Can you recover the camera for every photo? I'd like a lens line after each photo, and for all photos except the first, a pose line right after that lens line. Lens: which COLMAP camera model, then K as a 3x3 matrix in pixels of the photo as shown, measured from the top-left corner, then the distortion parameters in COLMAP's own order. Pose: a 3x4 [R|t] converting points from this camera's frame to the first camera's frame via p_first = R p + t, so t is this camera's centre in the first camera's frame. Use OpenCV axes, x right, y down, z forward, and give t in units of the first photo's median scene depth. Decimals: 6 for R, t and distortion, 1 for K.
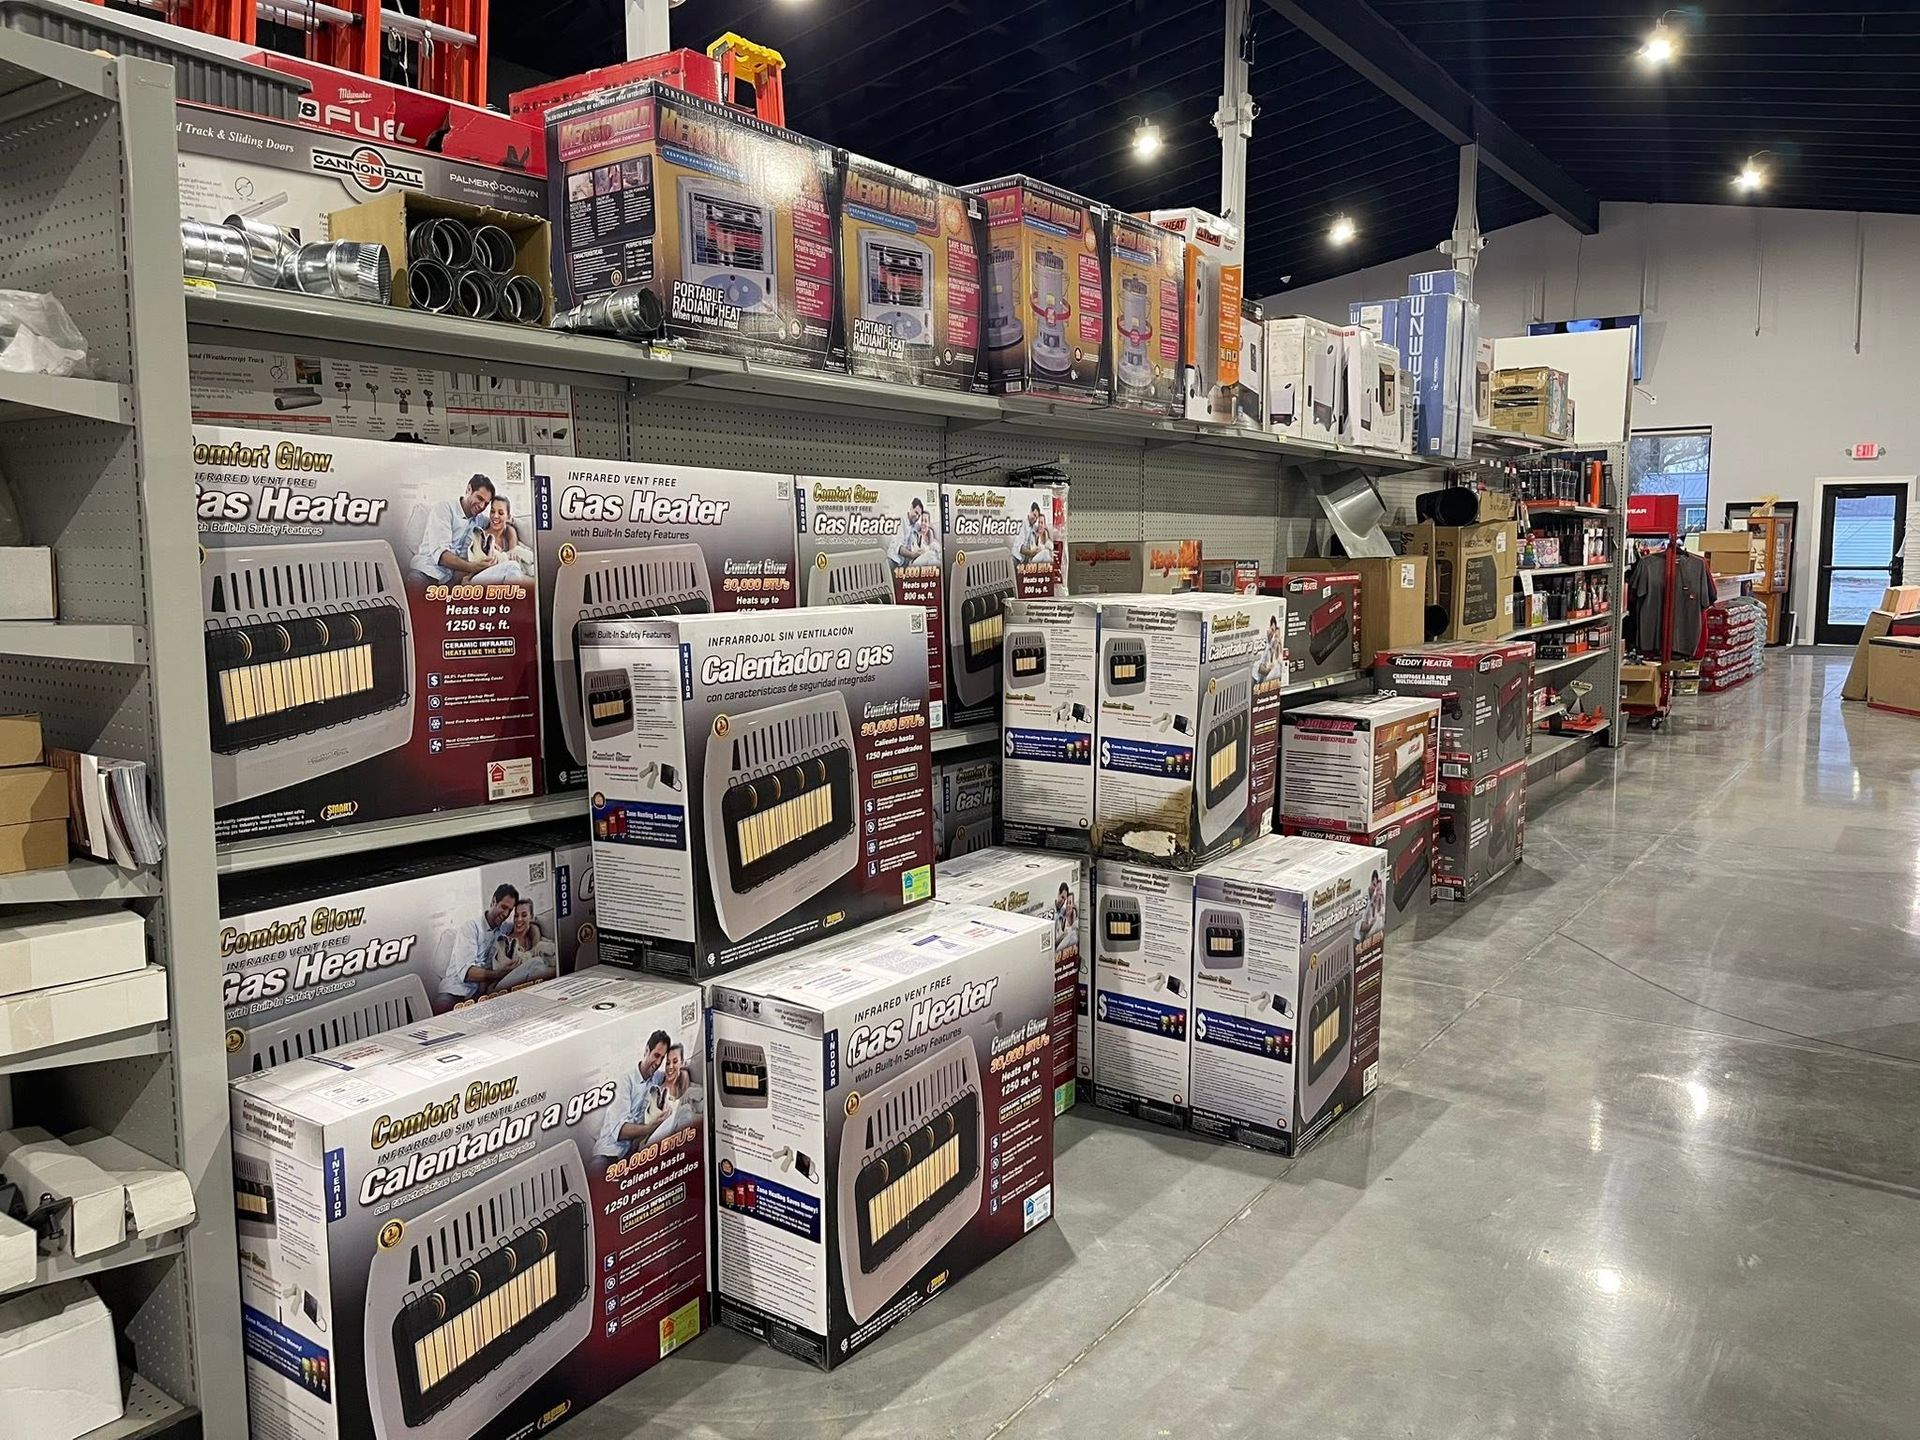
lens RADIAL K [[1445.7, 0, 996.0], [0, 1445.7, 697.4], [0, 0, 1]] dist [0.067182, -0.083835]
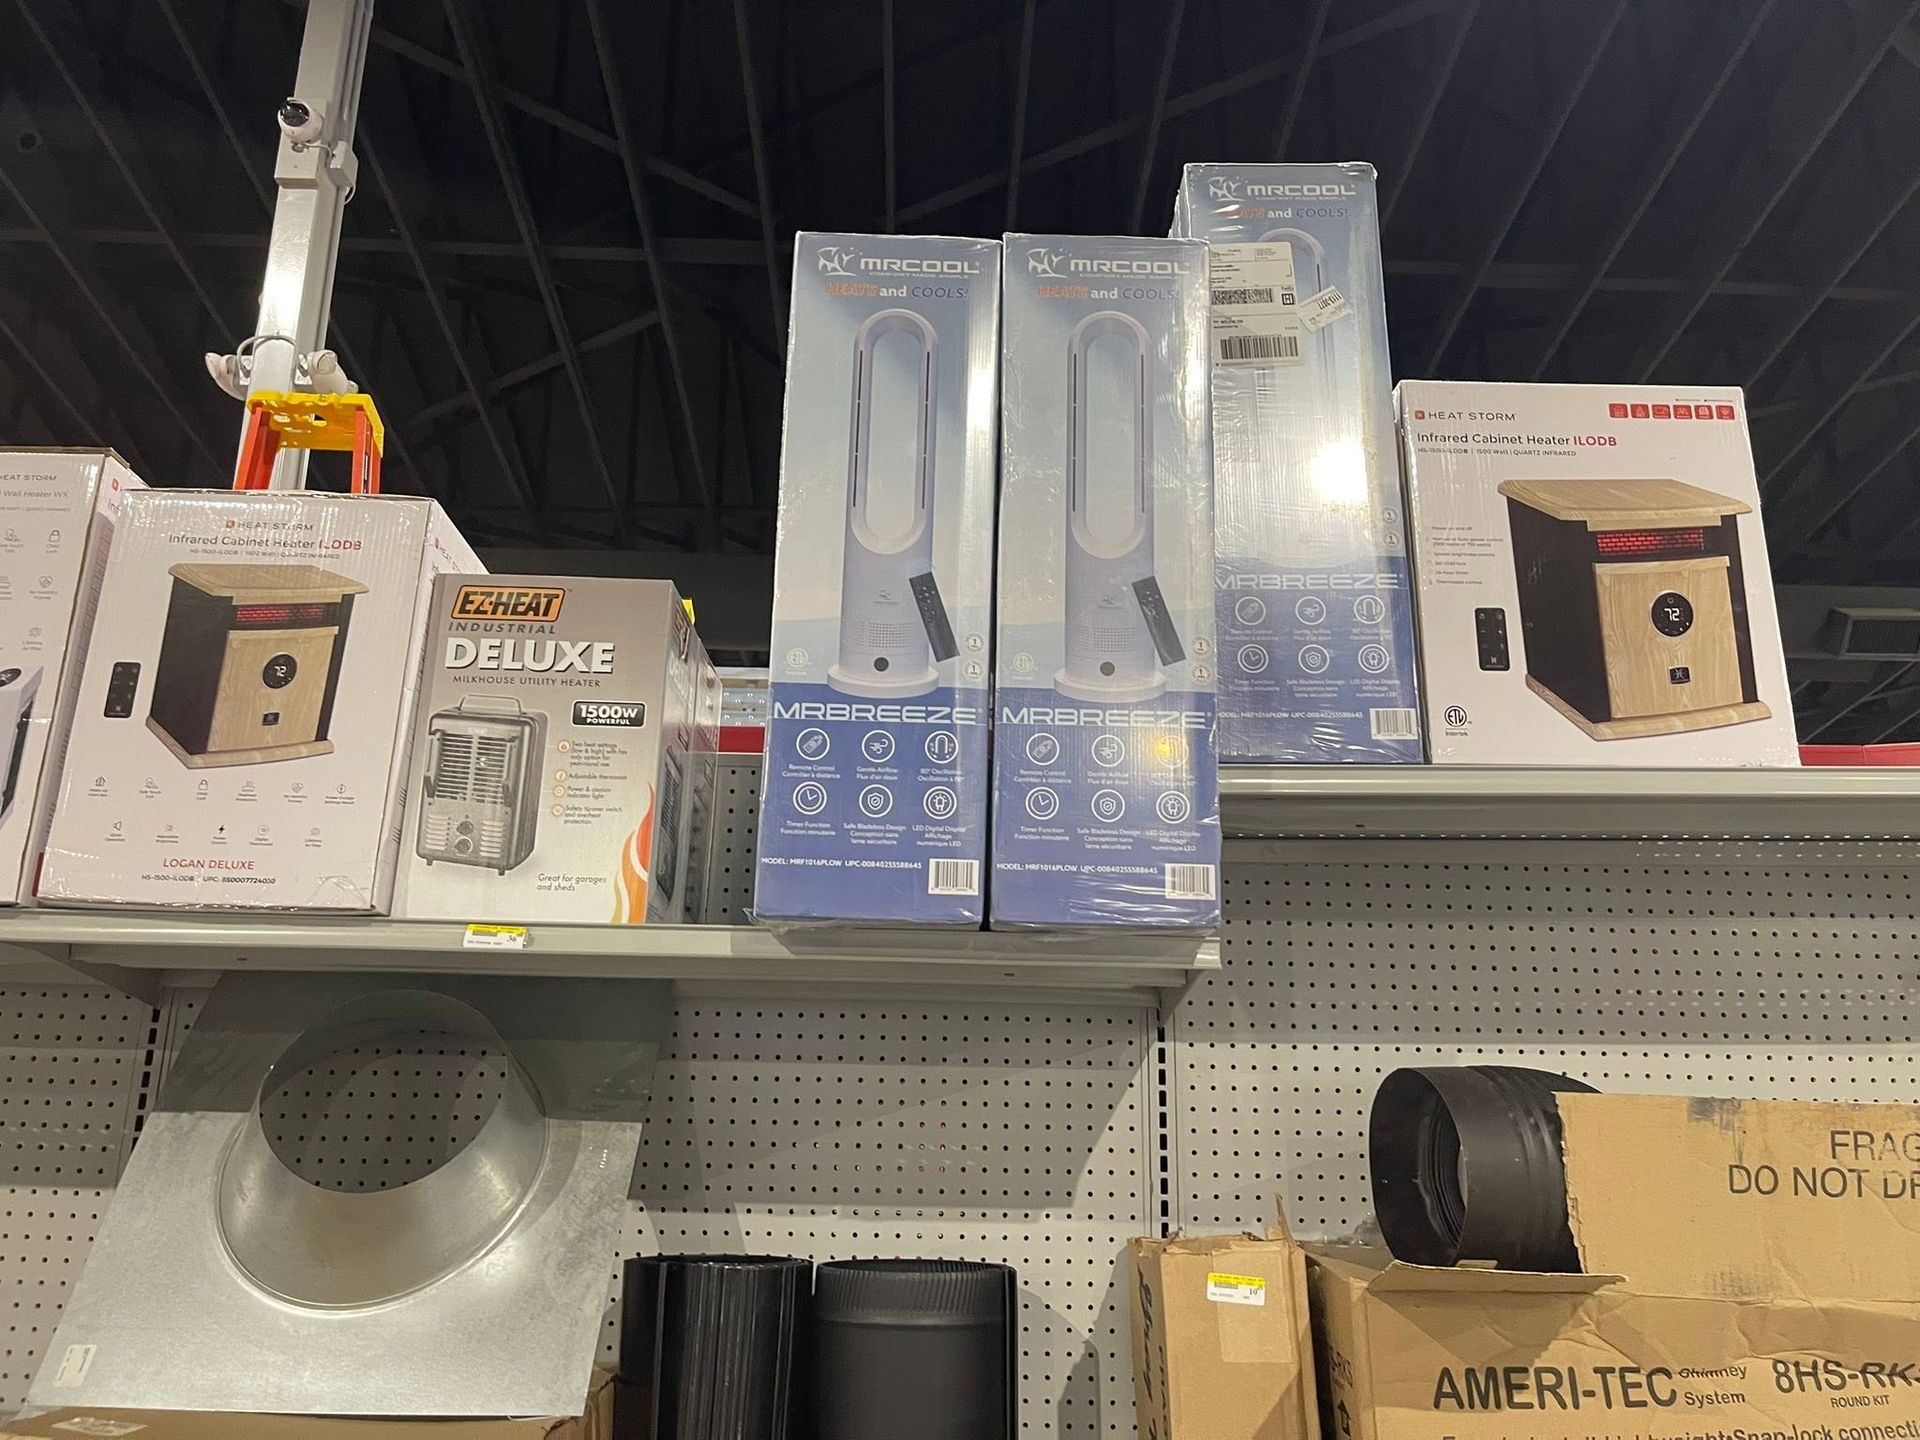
lens RADIAL K [[1445.7, 0, 952.7], [0, 1445.7, 734.9], [0, 0, 1]] dist [0.067182, -0.083835]
pose [[0.583791, -0.183846, -0.790815, 0.390498], [-0.108893, 0.947495, -0.300657, -0.105144], [0.804568, 0.261635, 0.533120, 0.722767]]
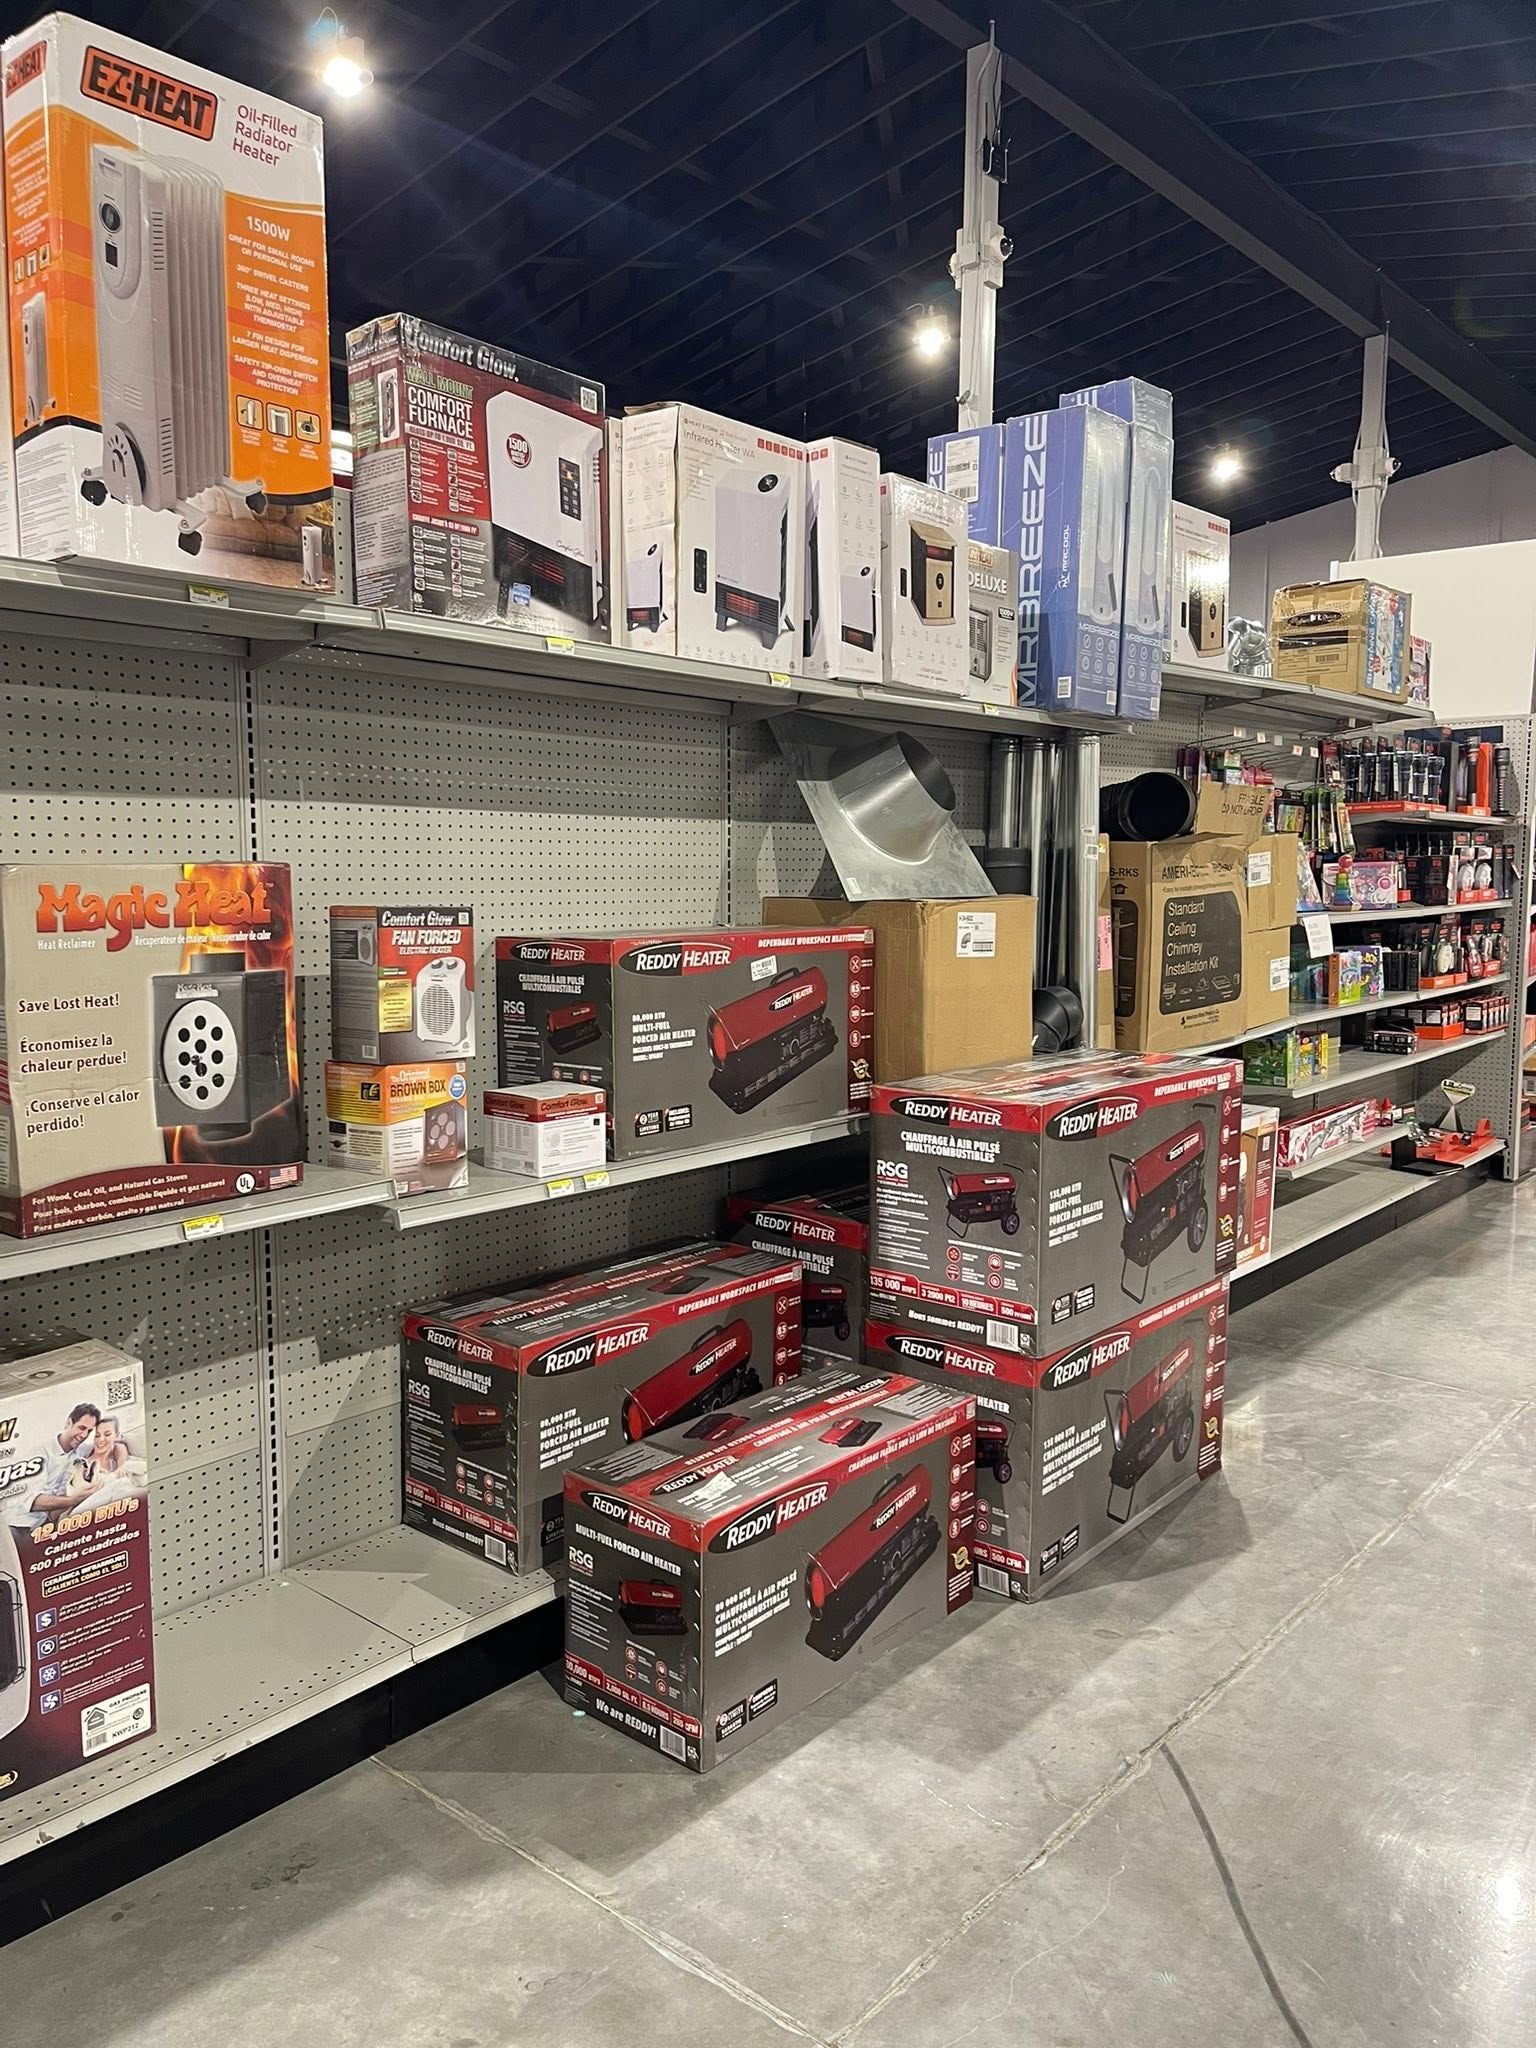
lens RADIAL K [[1542.1, 0, 755.2], [0, 1542.1, 1011.1], [0, 0, 1]] dist [0.067182, -0.083835]
pose [[0.993514, 0.020733, -0.111808, 0.202825], [-0.021474, 0.999755, -0.005429, -0.038732], [0.111668, 0.007795, 0.993715, 0.332094]]
